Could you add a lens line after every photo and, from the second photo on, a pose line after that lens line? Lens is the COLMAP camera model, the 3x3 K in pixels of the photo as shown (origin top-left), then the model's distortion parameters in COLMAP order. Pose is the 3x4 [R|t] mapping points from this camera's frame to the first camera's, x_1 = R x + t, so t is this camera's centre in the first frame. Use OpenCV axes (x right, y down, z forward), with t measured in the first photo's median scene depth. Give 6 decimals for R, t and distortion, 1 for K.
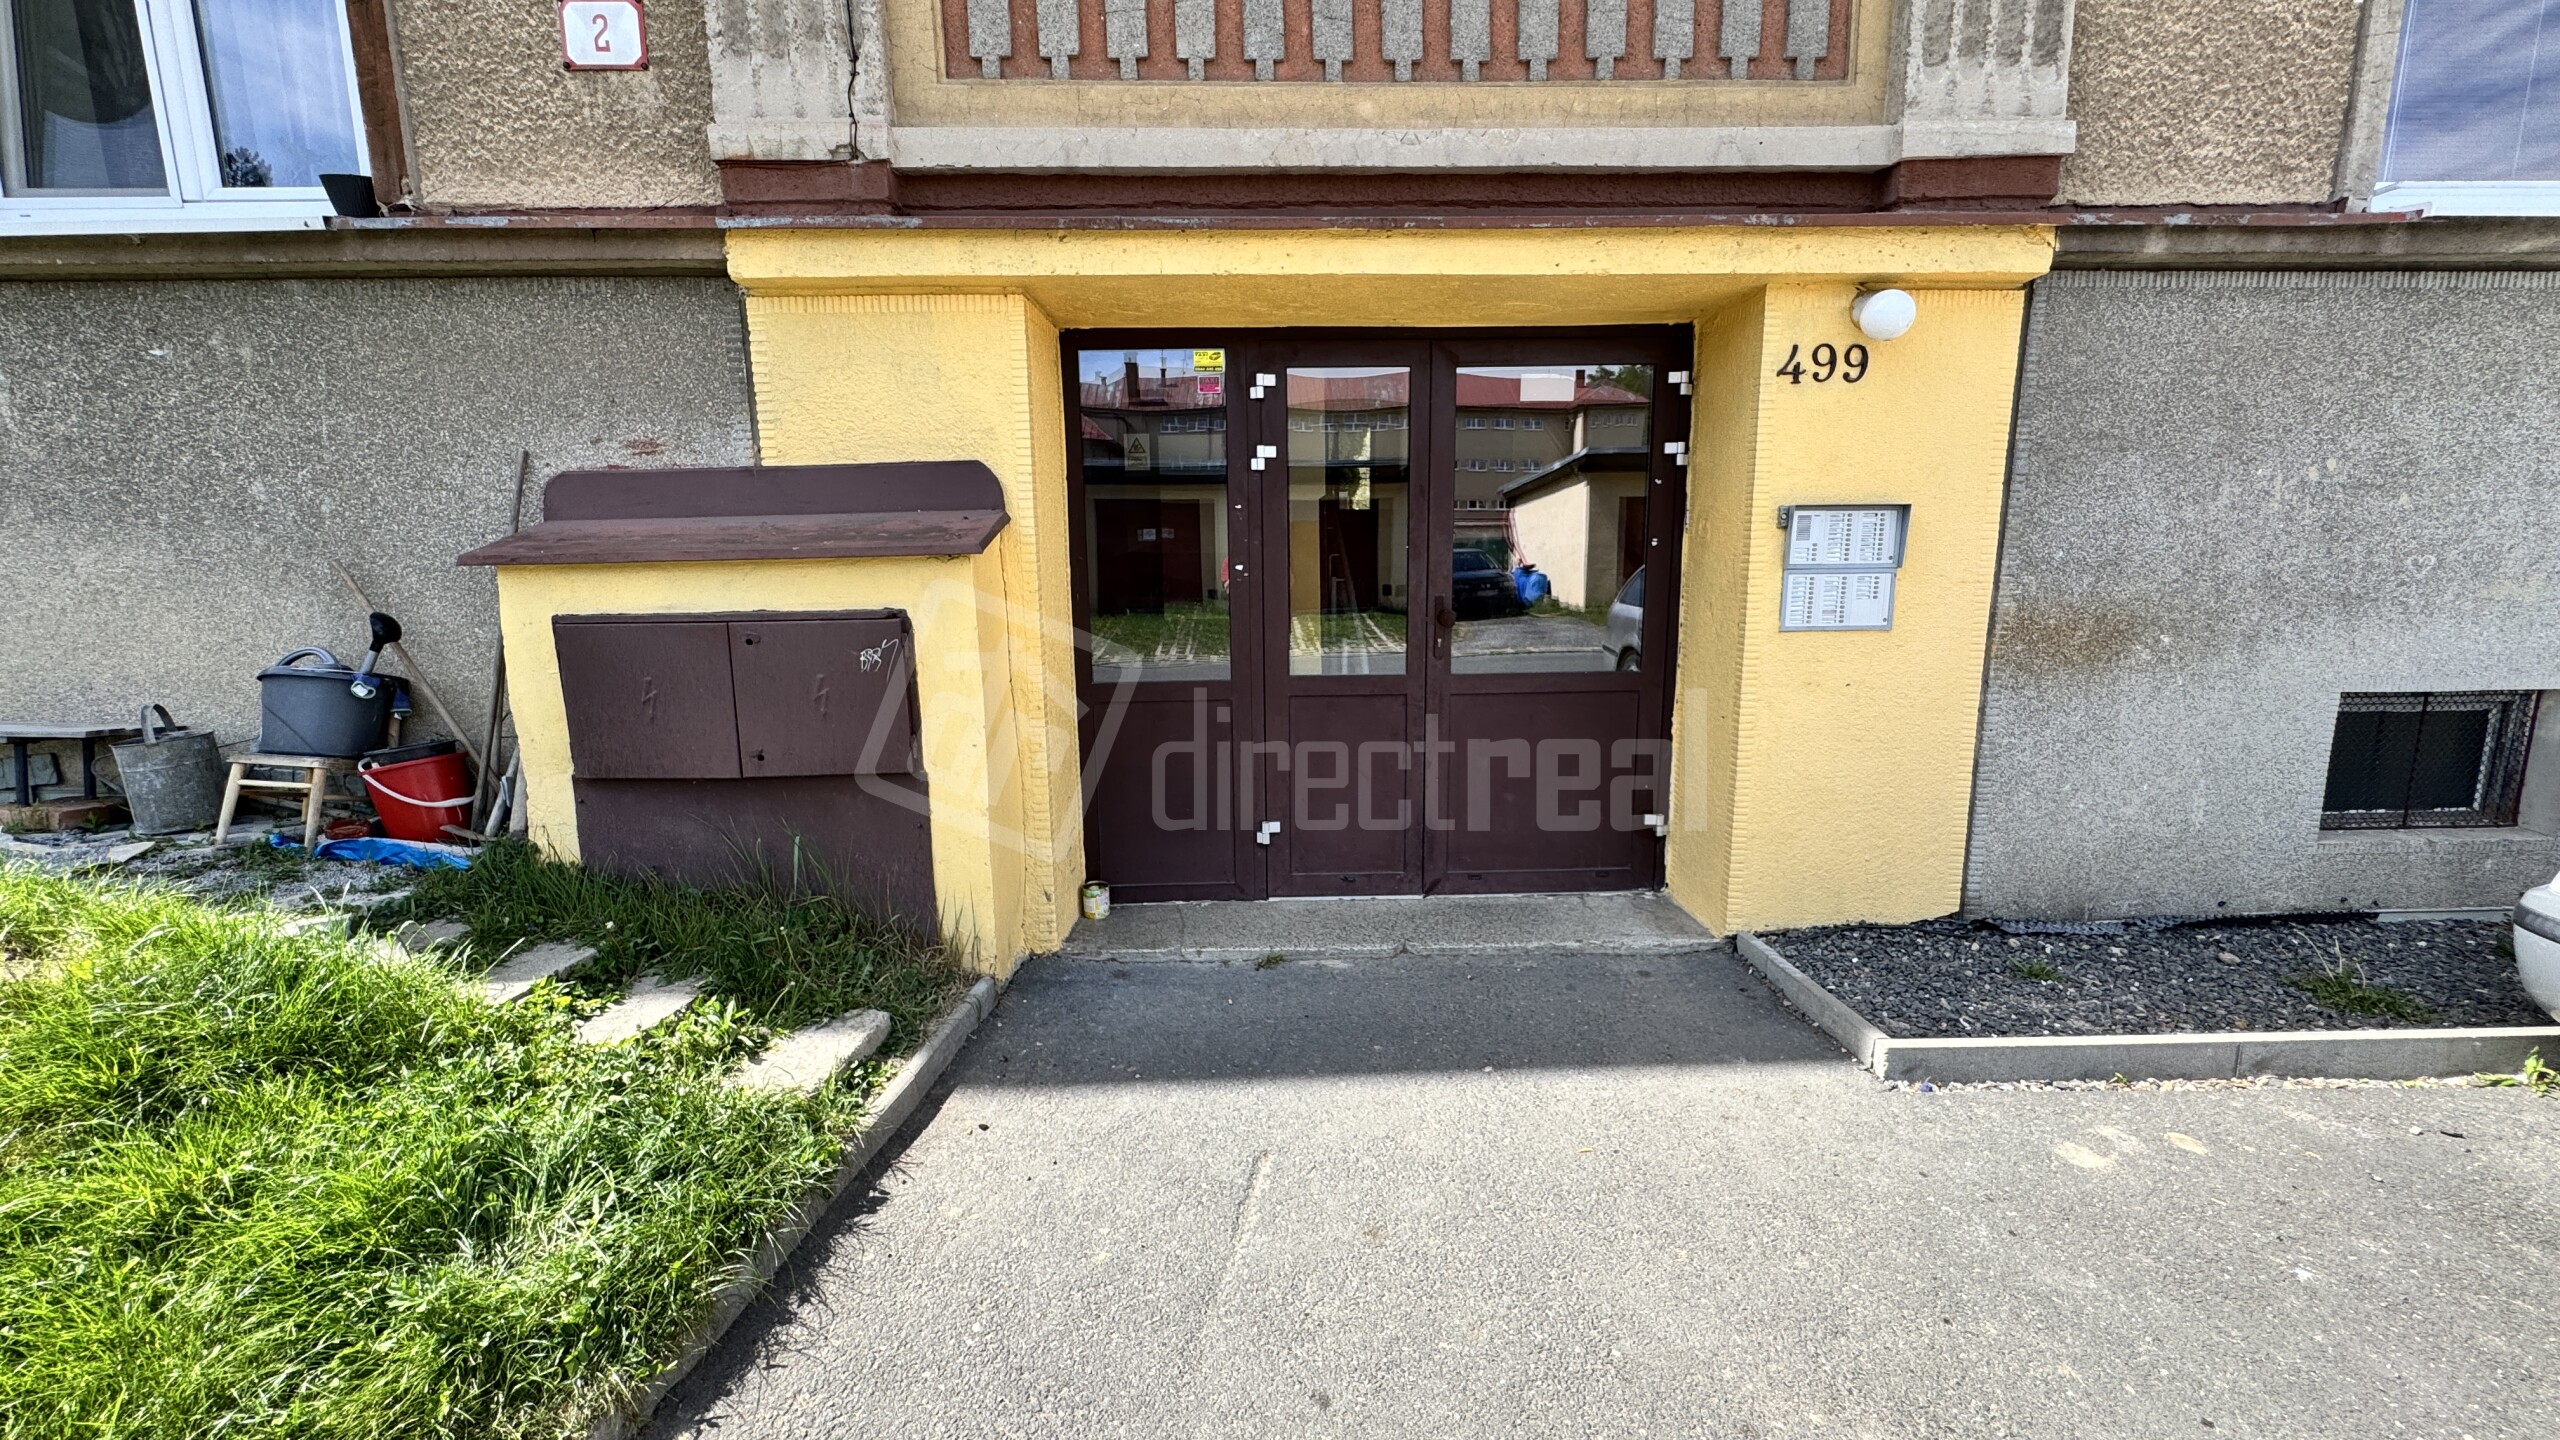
lens RADIAL K [[1025.8, 0, 1280.6], [0, 1025.8, 717.5], [0, 0, 1]] dist [-0.003723, 0.000410]
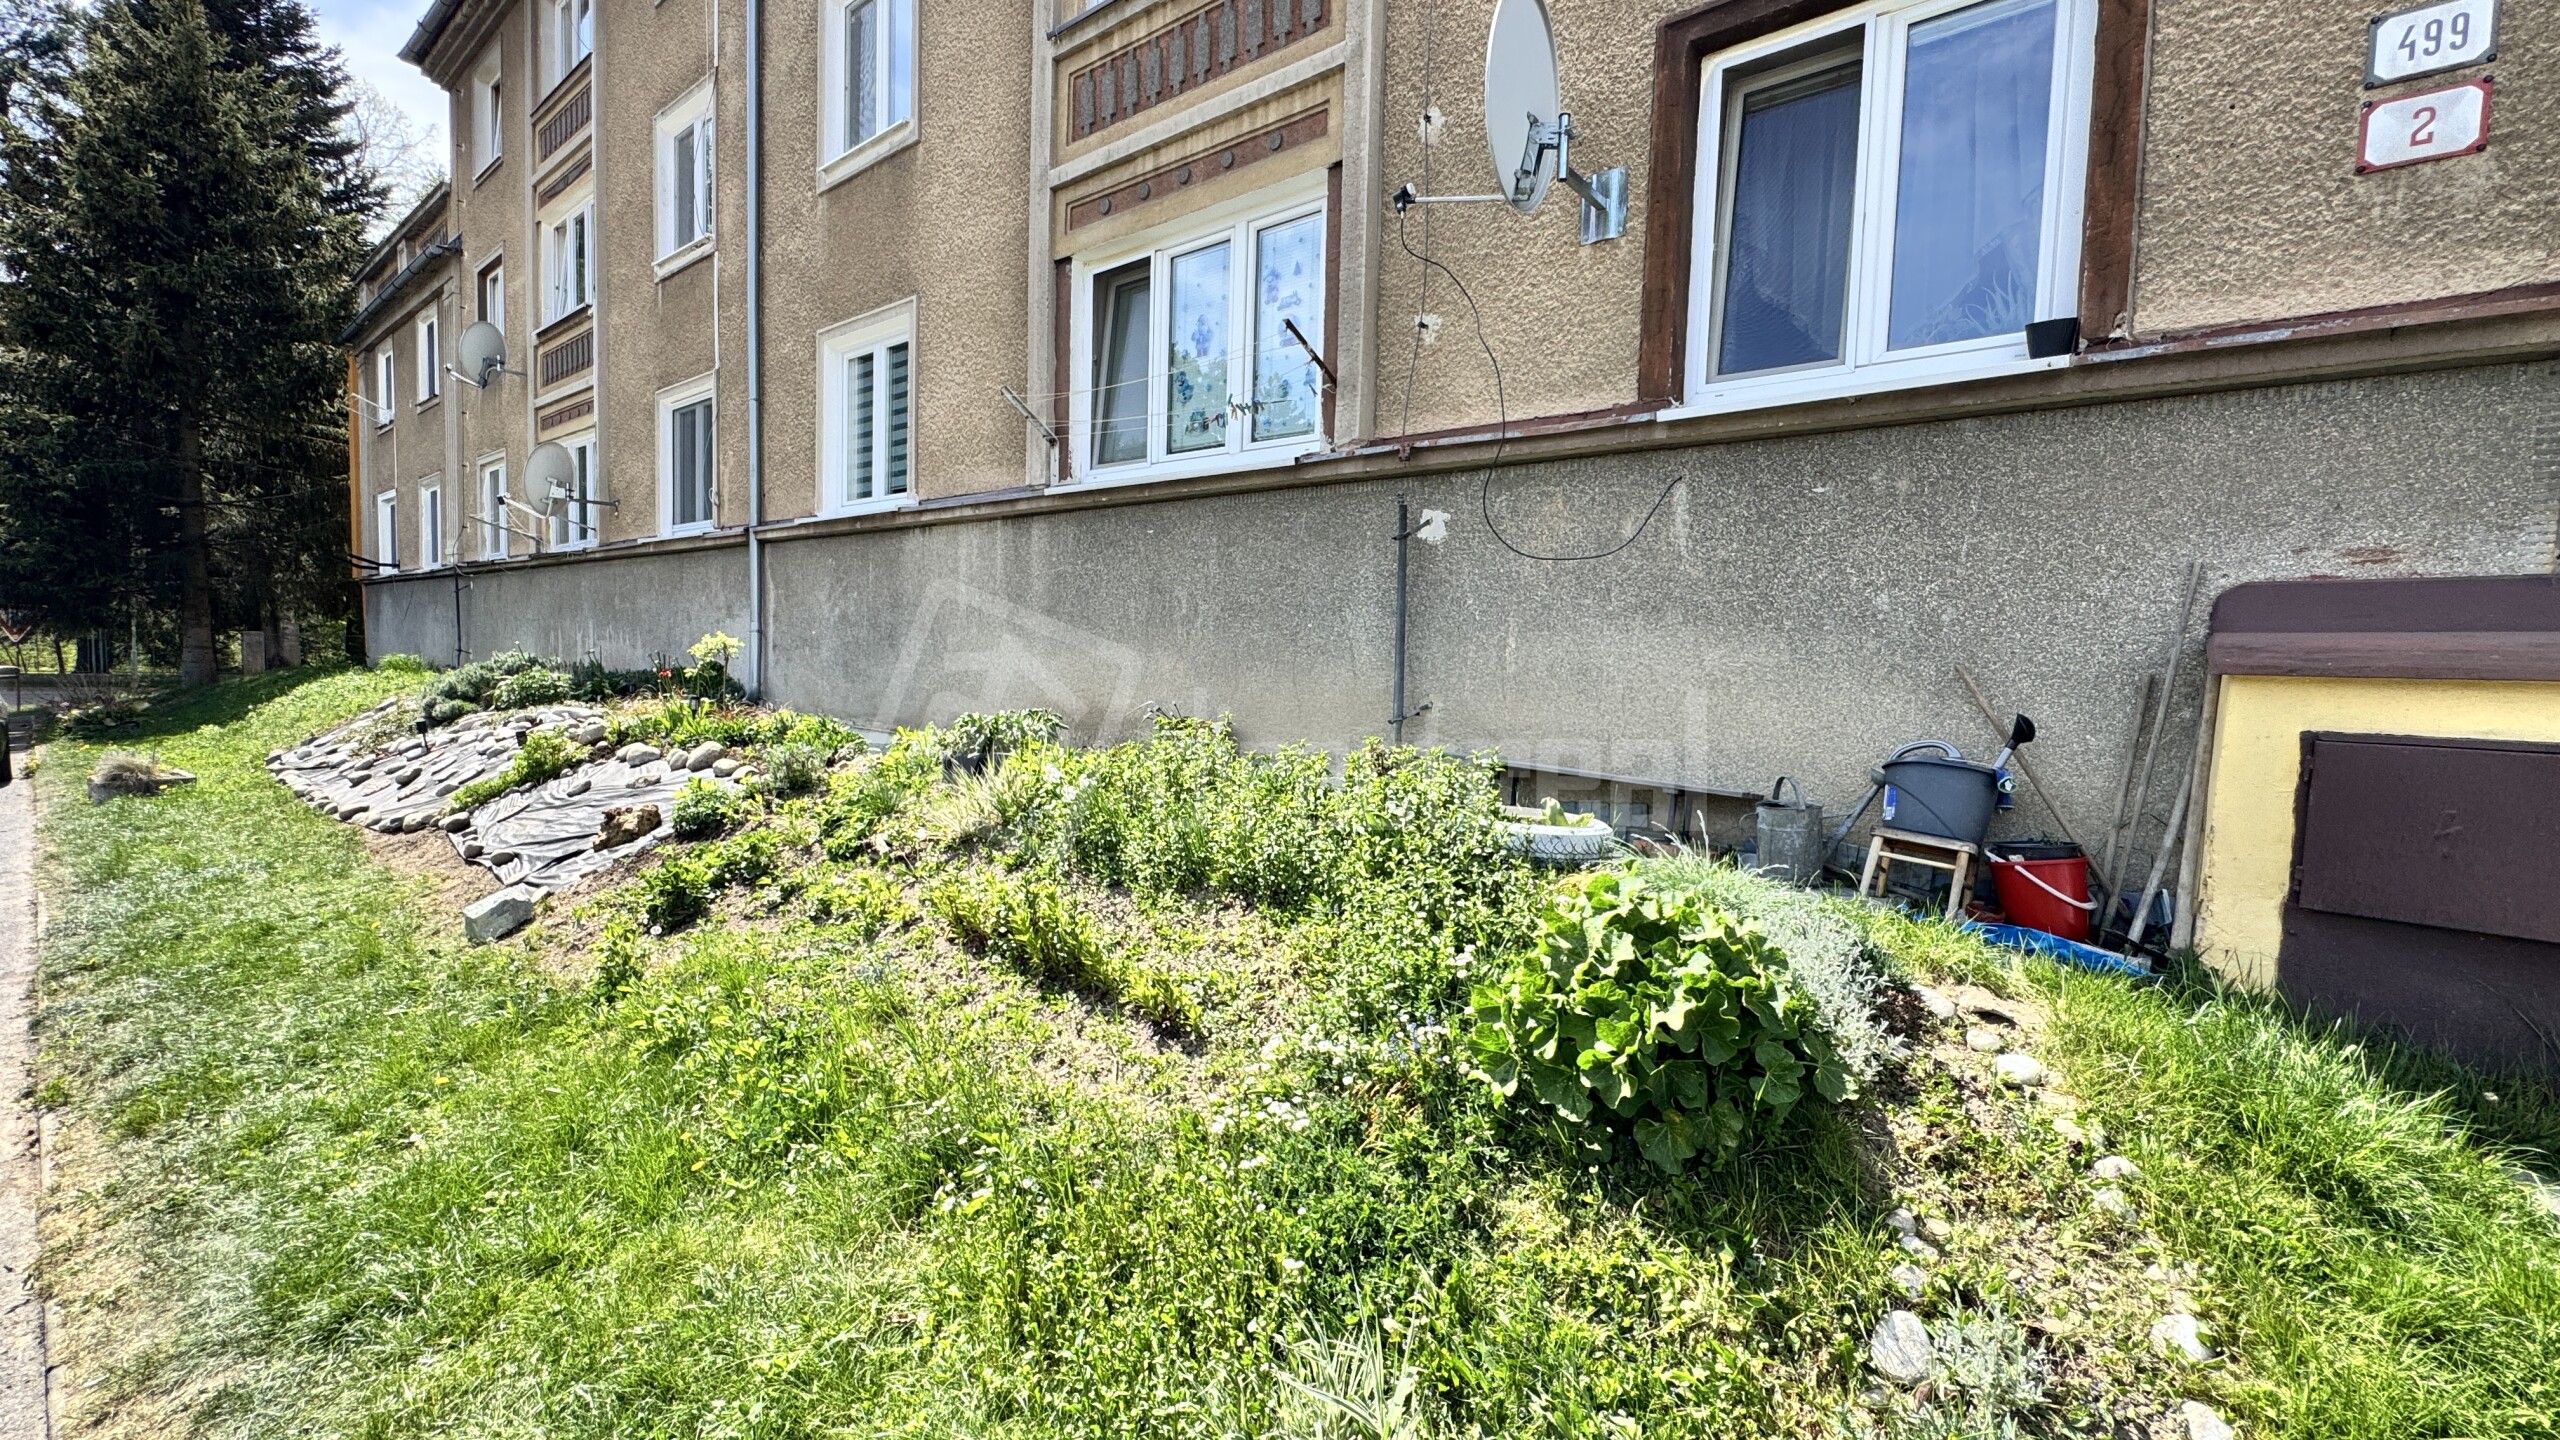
lens RADIAL K [[1025.8, 0, 1282.6], [0, 1025.8, 716.3], [0, 0, 1]] dist [-0.003723, 0.000410]
pose [[0.755642, 0.071722, -0.651046, -0.768350], [-0.148013, 0.986973, -0.063063, 0.080298], [0.638042, 0.144017, 0.756414, -0.292326]]
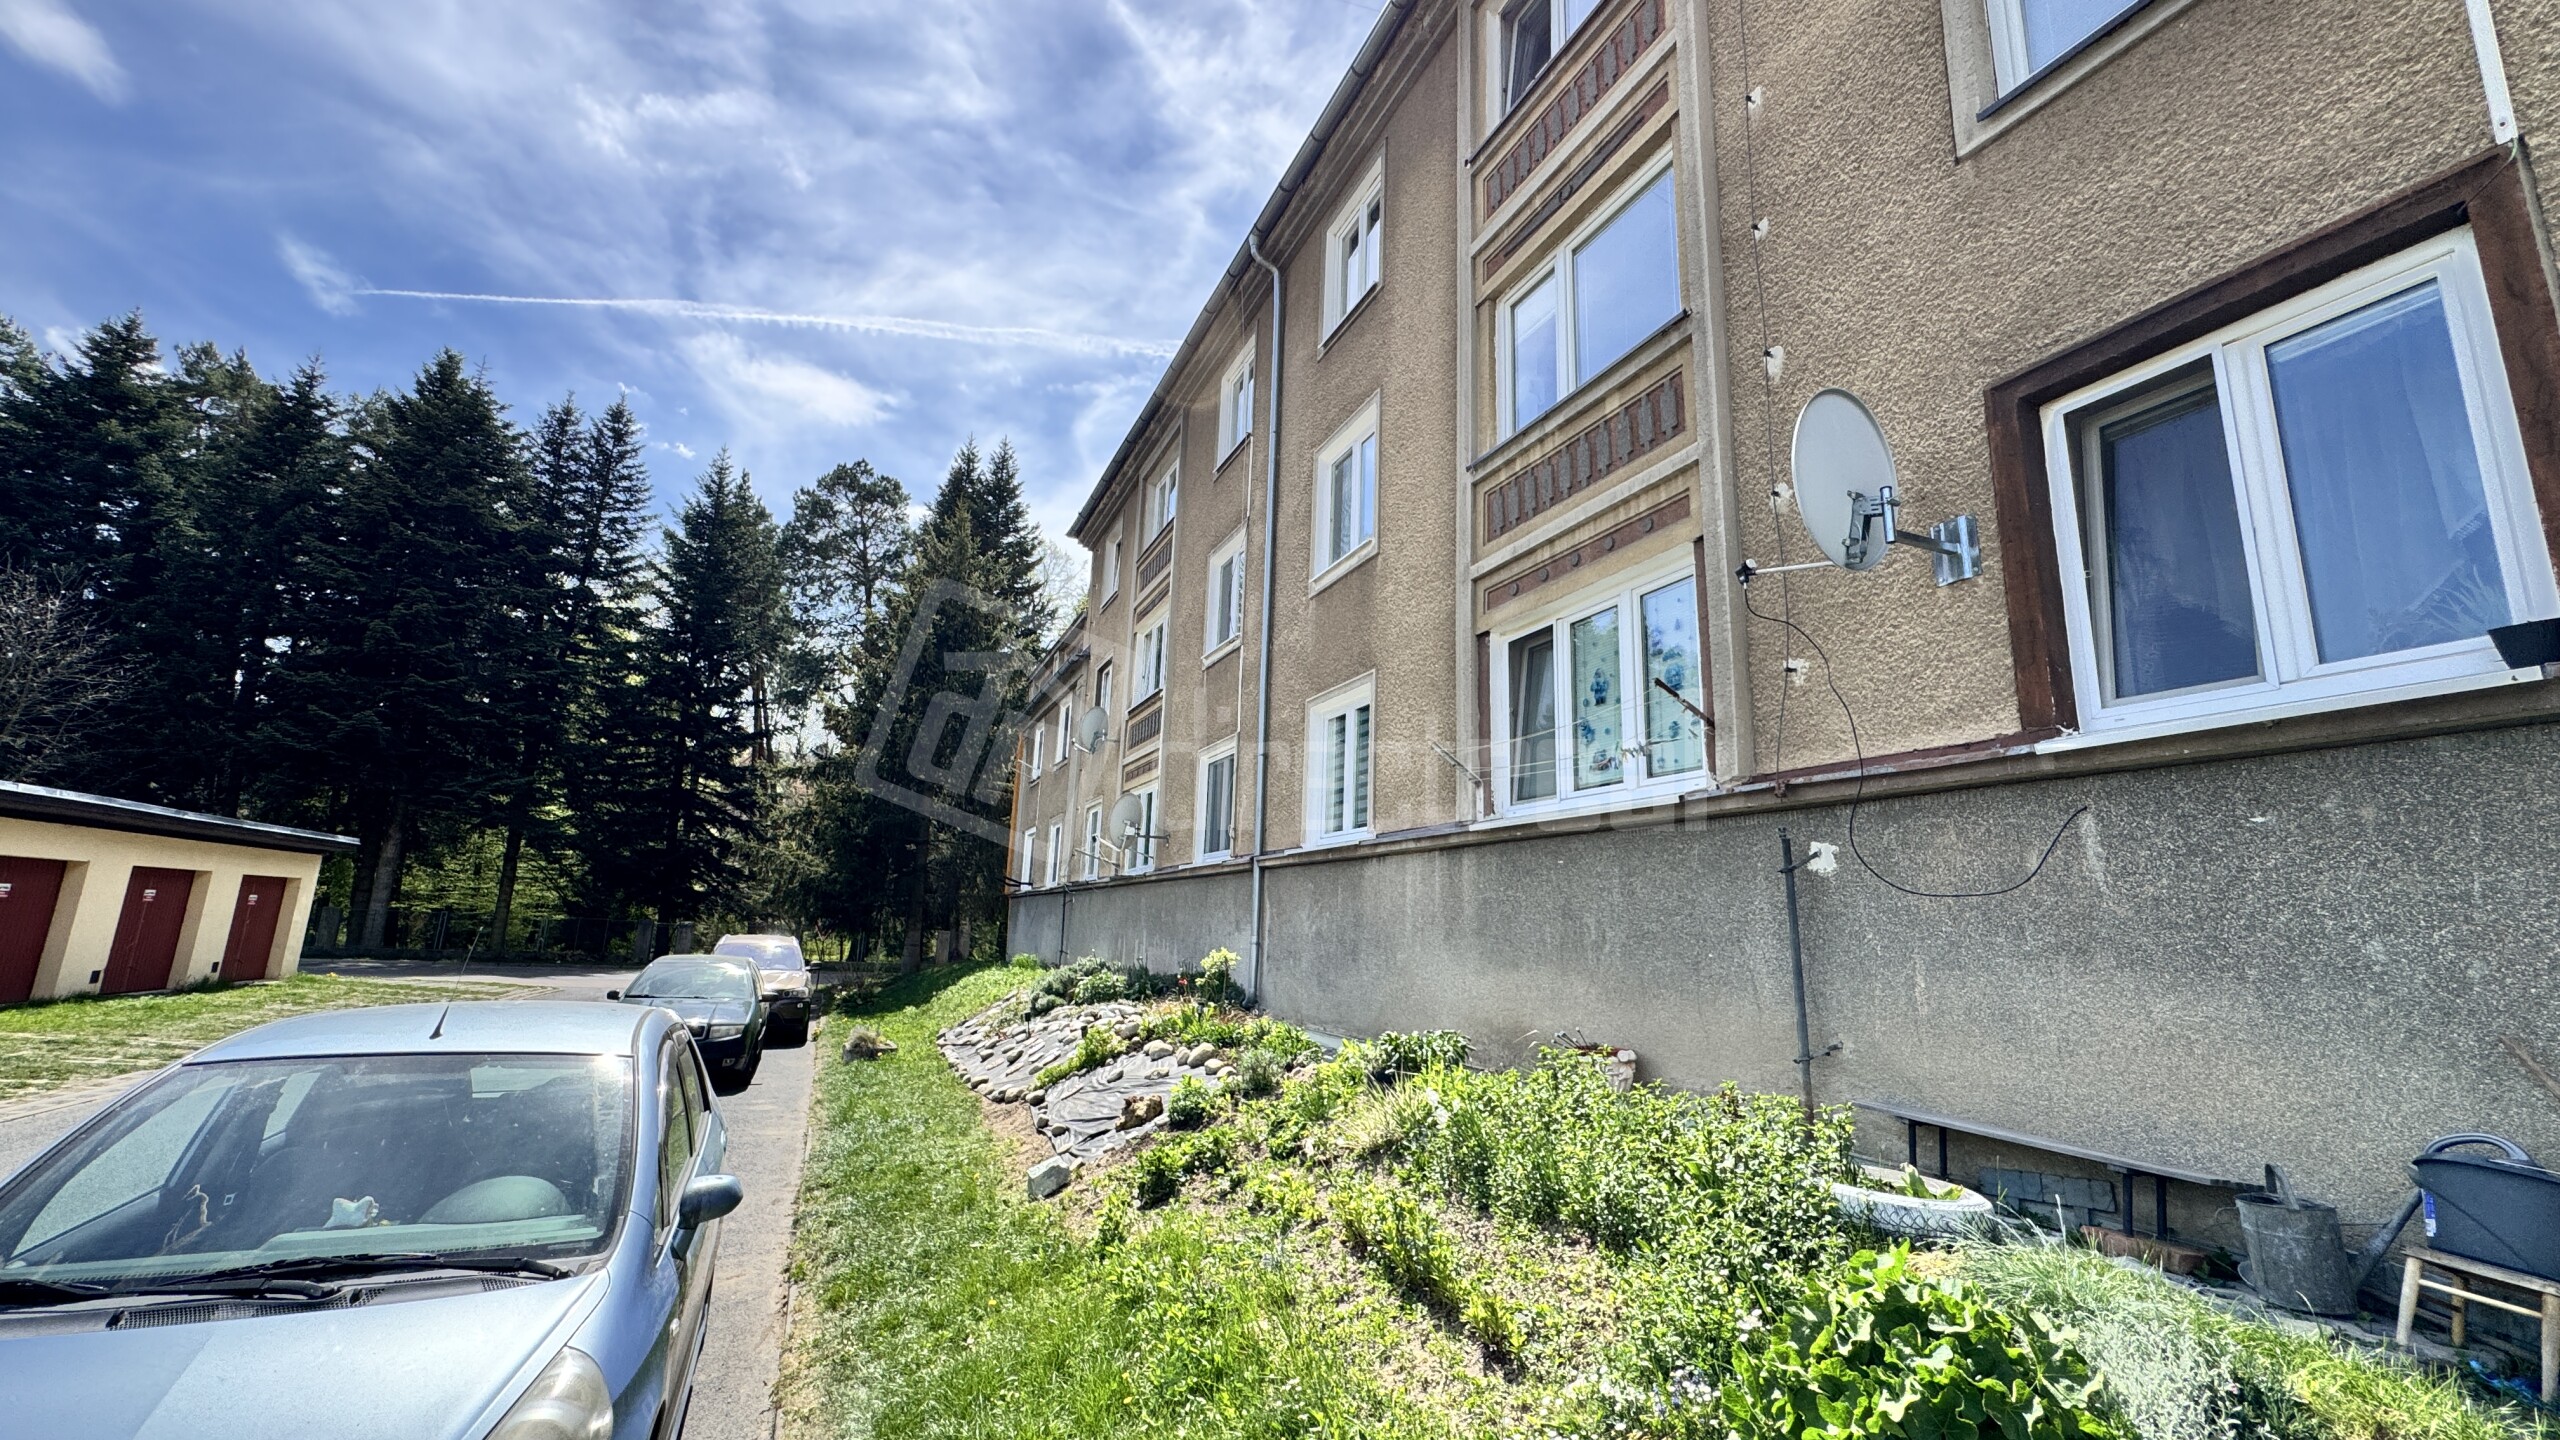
lens RADIAL K [[1025.8, 0, 1282.6], [0, 1025.8, 717.8], [0, 0, 1]] dist [-0.003723, 0.000410]
pose [[0.371380, -0.168081, -0.913140, -0.477408], [-0.196930, 0.946843, -0.254377, 0.018904], [0.907356, 0.274295, 0.318538, -0.309898]]
